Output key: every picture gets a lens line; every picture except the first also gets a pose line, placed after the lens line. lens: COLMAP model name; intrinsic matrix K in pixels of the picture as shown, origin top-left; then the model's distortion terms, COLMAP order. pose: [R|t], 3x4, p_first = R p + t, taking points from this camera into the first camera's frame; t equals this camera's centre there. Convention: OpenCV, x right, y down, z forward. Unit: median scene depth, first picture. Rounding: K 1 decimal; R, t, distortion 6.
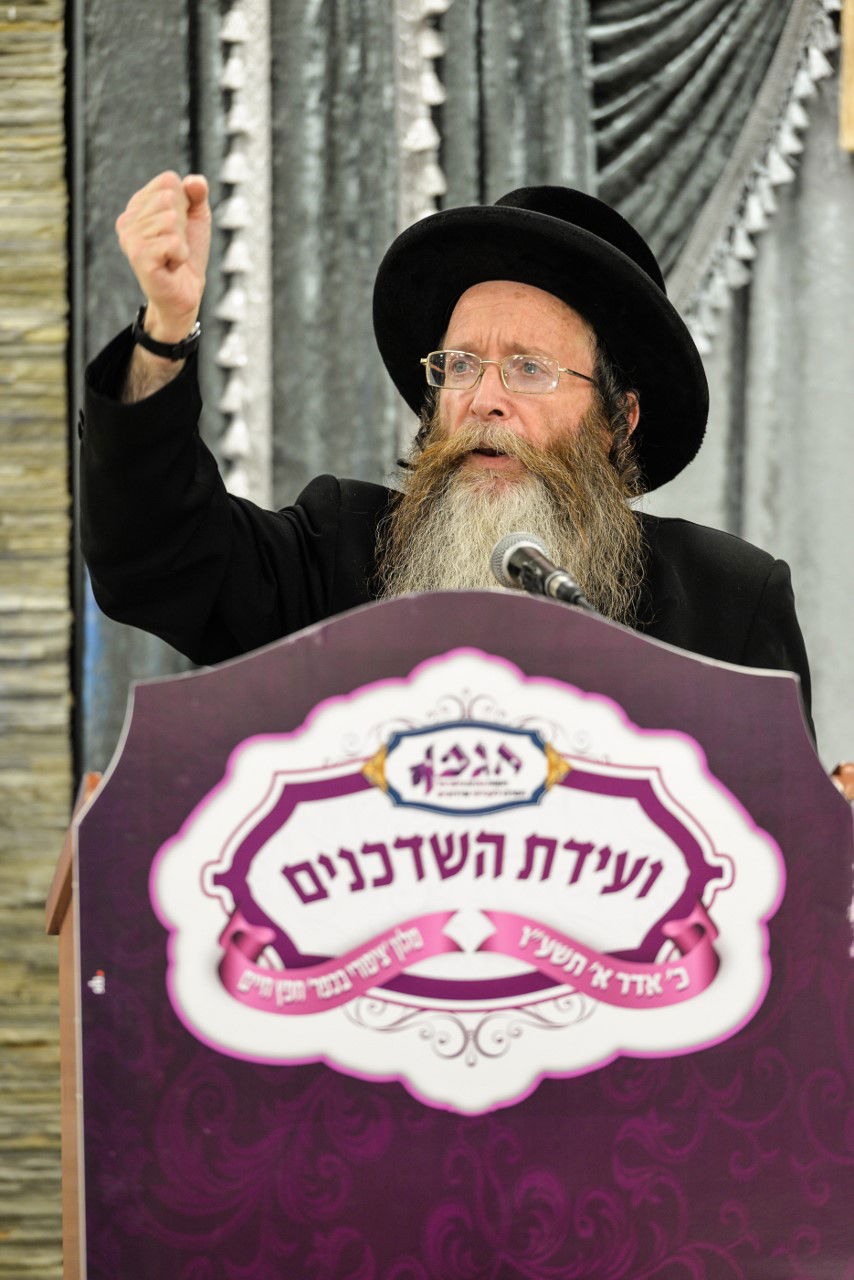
lens RADIAL K [[6385.3, 0, 427.0], [0, 6385.3, 640.0], [0, 0, 1]] dist [0.062619, 0.643390]
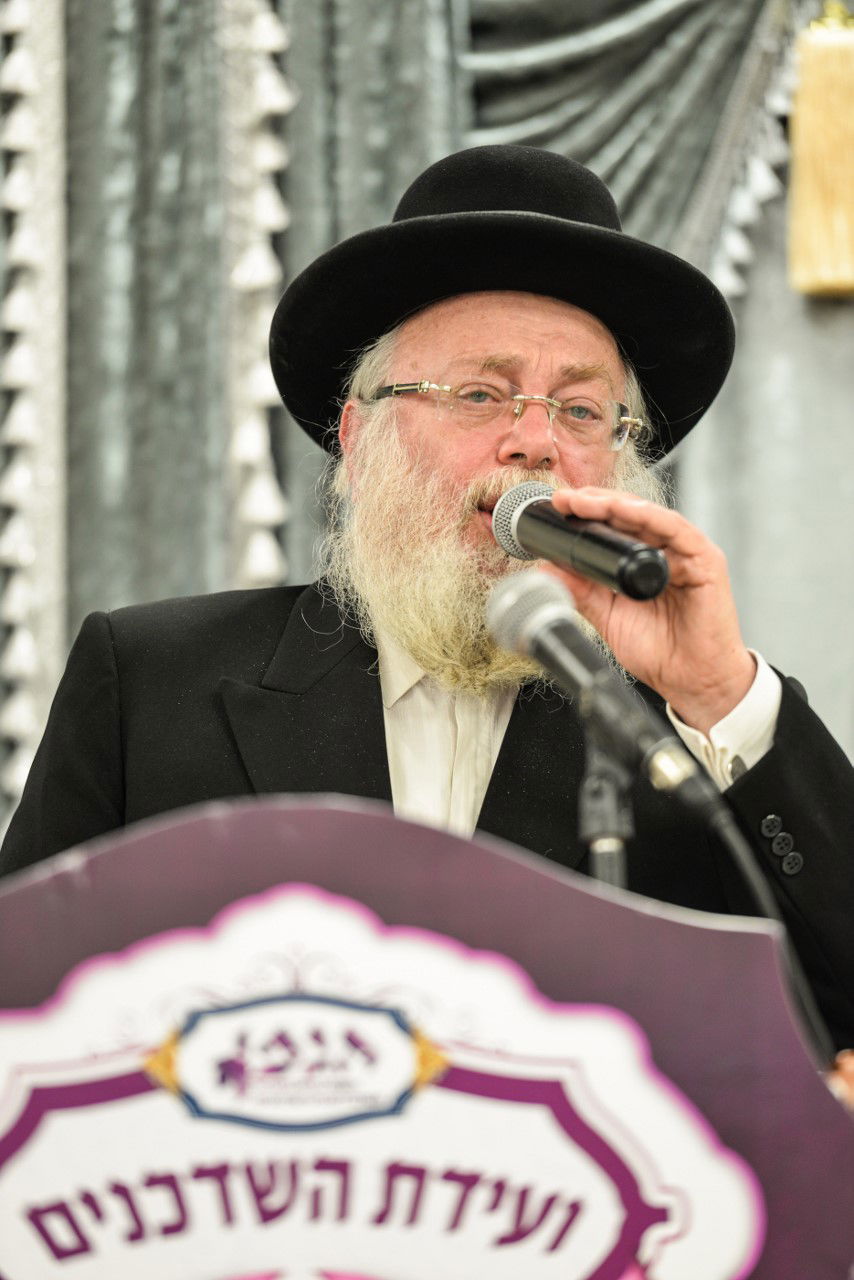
lens RADIAL K [[6385.3, 0, 427.0], [0, 6385.3, 640.0], [0, 0, 1]] dist [0.062619, 0.643390]
pose [[0.999804, 0.001580, 0.019725, 0.006445], [-0.000545, 0.998627, -0.052373, 0.010516], [-0.019780, 0.052352, 0.998433, 0.308574]]
